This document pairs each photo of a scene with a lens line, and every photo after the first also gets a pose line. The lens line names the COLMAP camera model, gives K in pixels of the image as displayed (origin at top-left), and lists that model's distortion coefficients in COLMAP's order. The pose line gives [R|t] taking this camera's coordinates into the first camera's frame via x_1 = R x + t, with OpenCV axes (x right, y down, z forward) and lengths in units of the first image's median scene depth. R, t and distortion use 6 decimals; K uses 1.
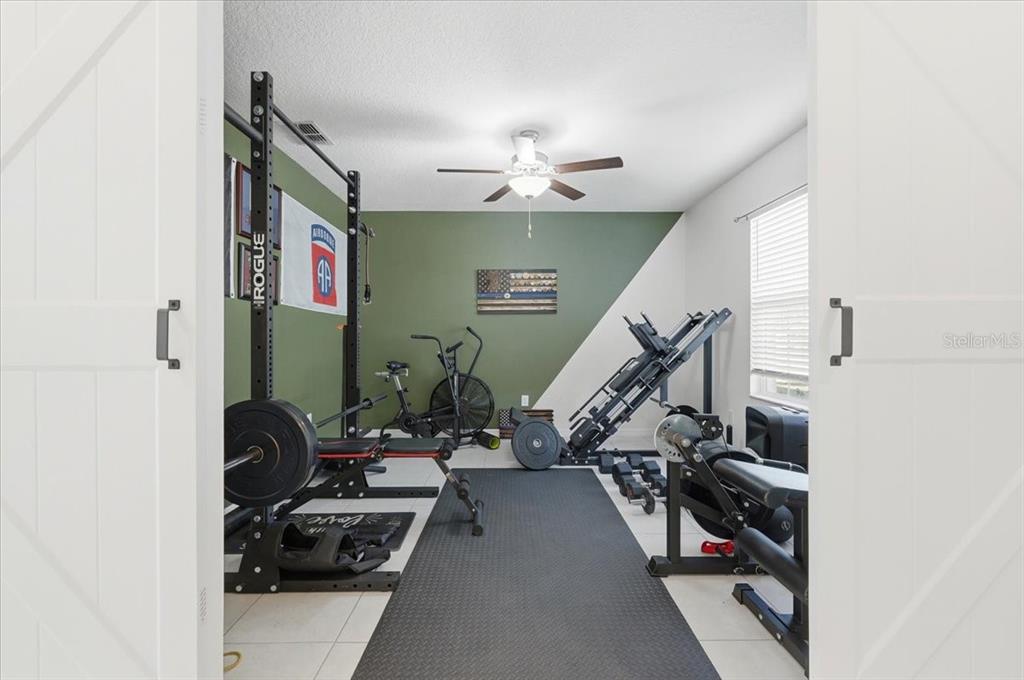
lens RADIAL K [[432.3, 0, 506.5], [0, 432.3, 339.0], [0, 0, 1]] dist [-0.000385, -0.001776]
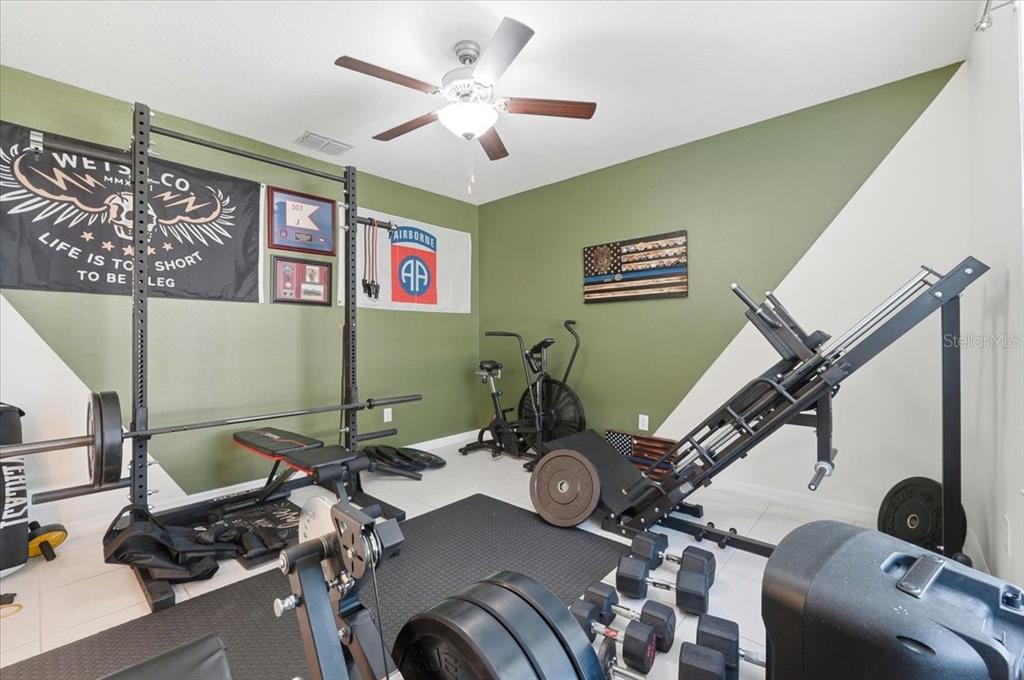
lens RADIAL K [[432.3, 0, 507.8], [0, 432.3, 336.3], [0, 0, 1]] dist [-0.000385, -0.001776]
pose [[0.736227, -0.003511, -0.676726, 0.416719], [0.005677, 0.999983, 0.000987, -0.001285], [0.676711, -0.004569, 0.736234, 0.378002]]
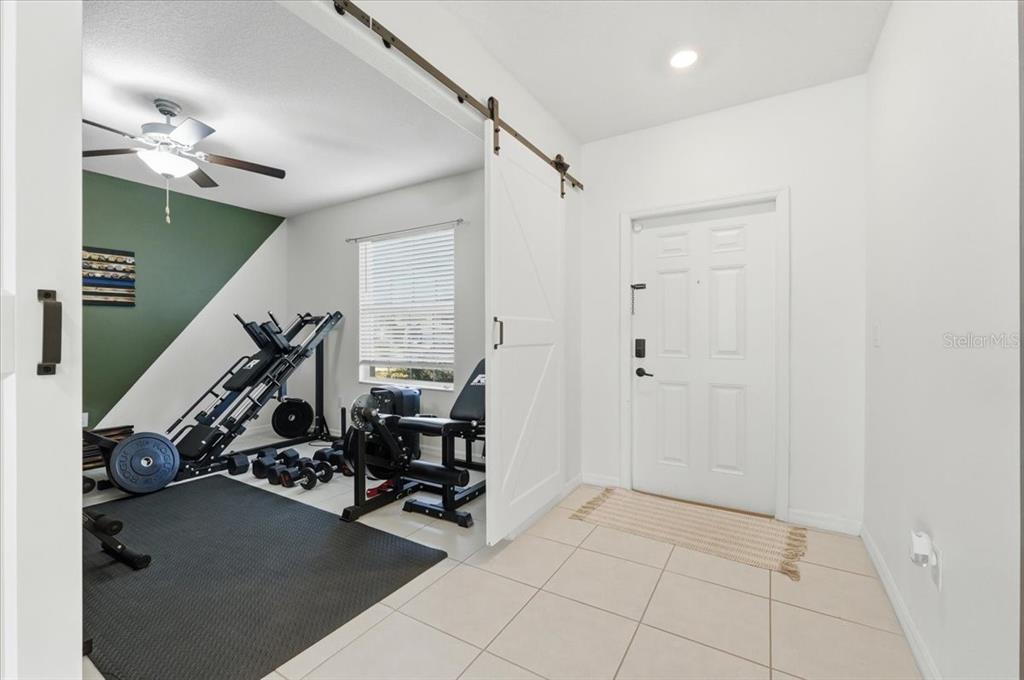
lens RADIAL K [[432.3, 0, 514.4], [0, 432.3, 336.9], [0, 0, 1]] dist [-0.000385, -0.001776]
pose [[0.518369, -0.003841, 0.855149, -0.241525], [0.004784, 0.999987, 0.001592, -0.000091], [-0.855144, 0.003265, 0.518380, -0.040476]]
